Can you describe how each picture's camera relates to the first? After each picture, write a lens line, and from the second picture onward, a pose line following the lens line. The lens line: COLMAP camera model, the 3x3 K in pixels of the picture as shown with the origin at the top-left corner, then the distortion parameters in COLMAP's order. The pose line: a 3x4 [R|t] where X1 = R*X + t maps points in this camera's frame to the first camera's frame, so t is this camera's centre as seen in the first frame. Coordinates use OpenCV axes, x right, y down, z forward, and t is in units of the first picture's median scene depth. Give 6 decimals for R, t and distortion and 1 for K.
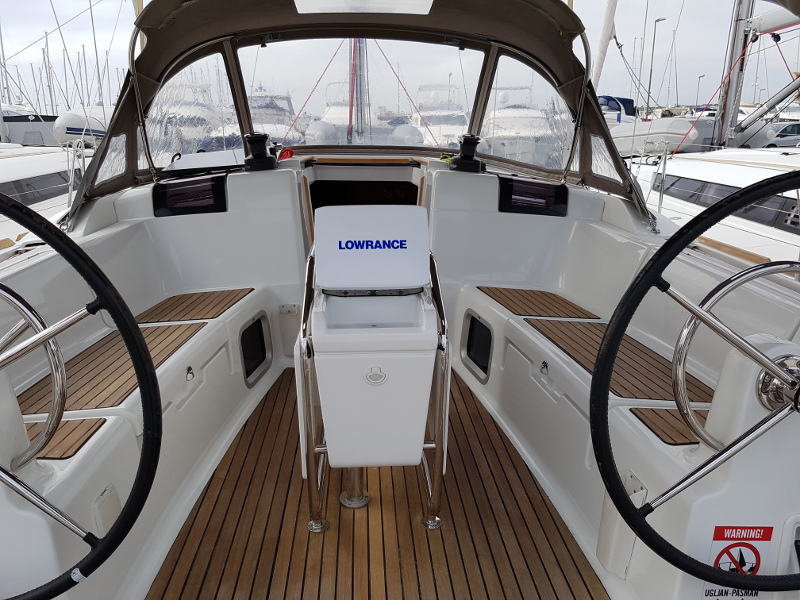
lens RADIAL K [[613.3, 0, 396.1], [0, 613.3, 314.4], [0, 0, 1]] dist [0.140525, -0.218561]
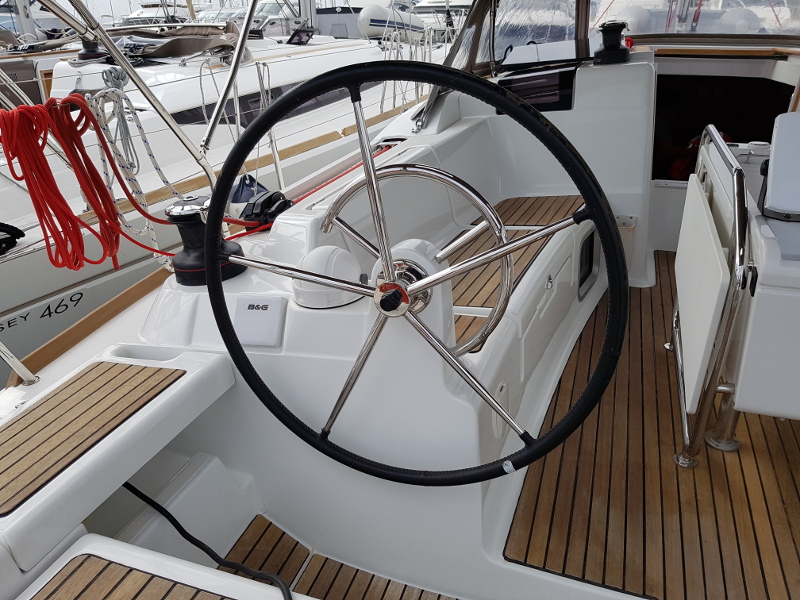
lens RADIAL K [[618.6, 0, 398.2], [0, 618.6, 322.3], [0, 0, 1]] dist [0.075288, -0.120770]
pose [[0.926057, 0.149925, -0.346325, -0.162708], [-0.090572, 0.979174, 0.181703, -0.000480], [0.366354, -0.136900, 0.920349, -0.006585]]
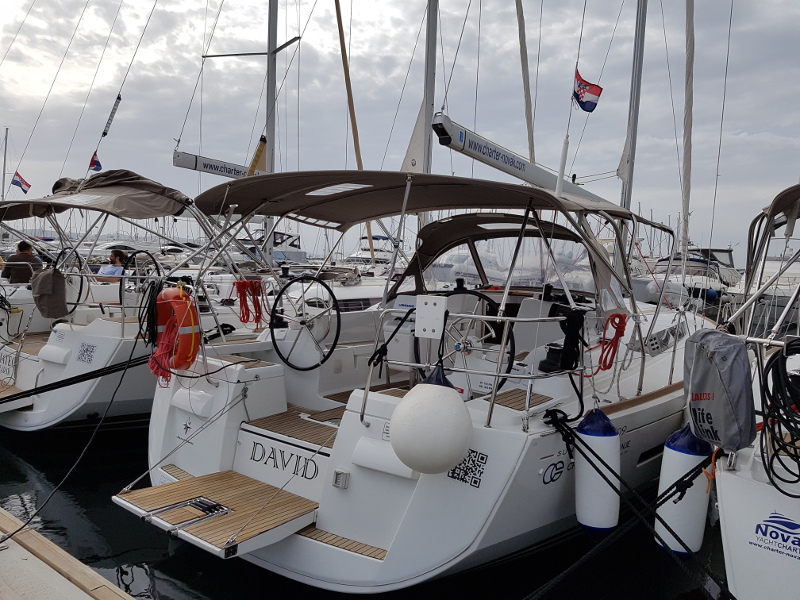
lens RADIAL K [[611.9, 0, 400.0], [0, 611.9, 300.0], [0, 0, 1]] dist [0.290862, -0.580156]
pose [[0.774980, 0.079014, -0.627027, 1.291266], [-0.231401, 0.958732, -0.165189, 0.268474], [0.588098, 0.273113, 0.761282, -1.053300]]
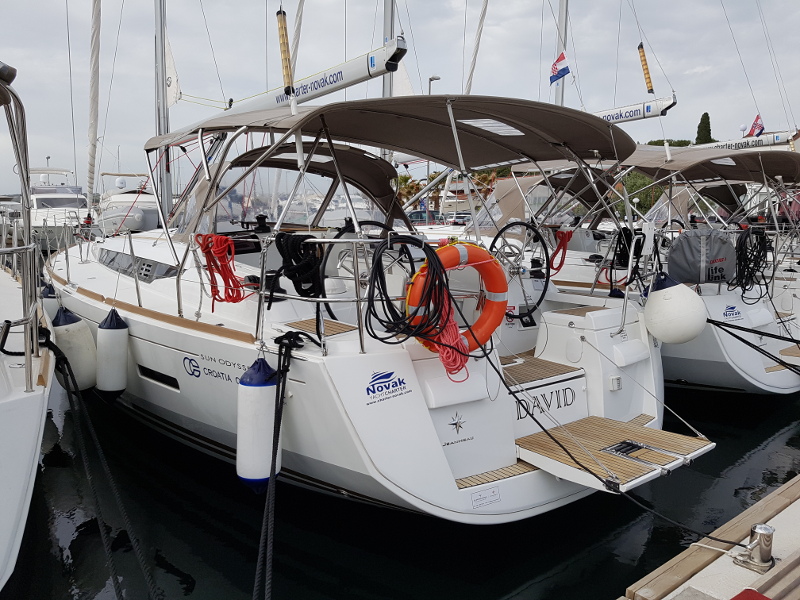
lens RADIAL K [[613.3, 0, 396.1], [0, 613.3, 314.4], [0, 0, 1]] dist [0.140525, -0.218561]
pose [[0.814188, -0.087418, 0.573982, -1.269102], [0.160836, 0.983870, -0.078301, 0.309380], [-0.557879, 0.156069, 0.815116, -1.008572]]
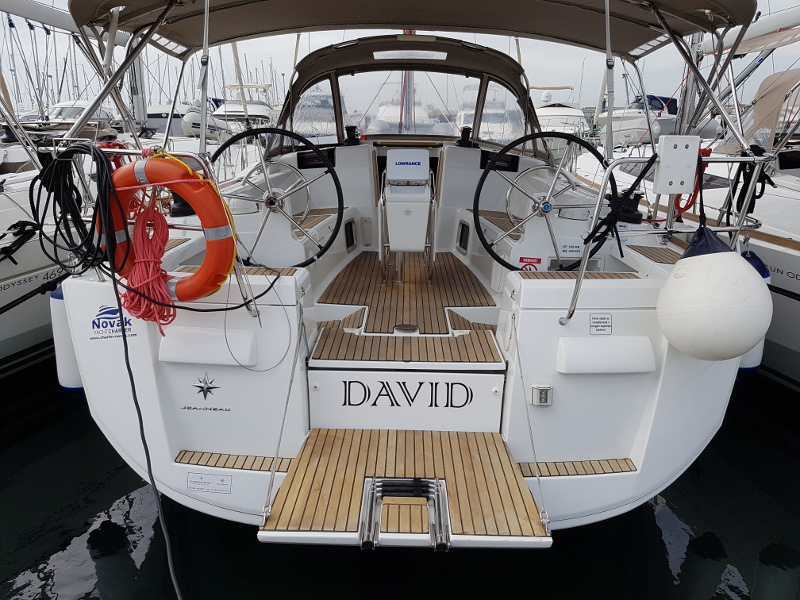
lens RADIAL K [[613.3, 0, 396.1], [0, 613.3, 314.4], [0, 0, 1]] dist [0.140525, -0.218561]
pose [[0.997024, 0.027126, -0.072162, 0.073048], [-0.026924, 0.999630, 0.003765, 0.319202], [0.072237, -0.001811, 0.997386, -1.022650]]
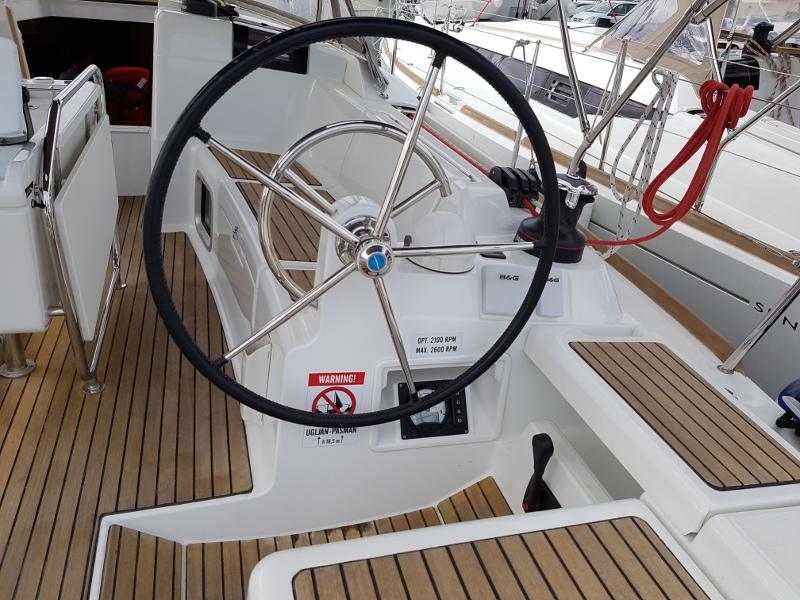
lens RADIAL K [[605.5, 0, 389.2], [0, 605.5, 321.3], [0, 0, 1]] dist [0.124928, -0.209762]
pose [[0.975083, -0.031116, 0.219649, 0.215513], [-0.016730, 0.976980, 0.212673, 0.011066], [-0.221210, -0.211048, 0.952116, -0.010211]]
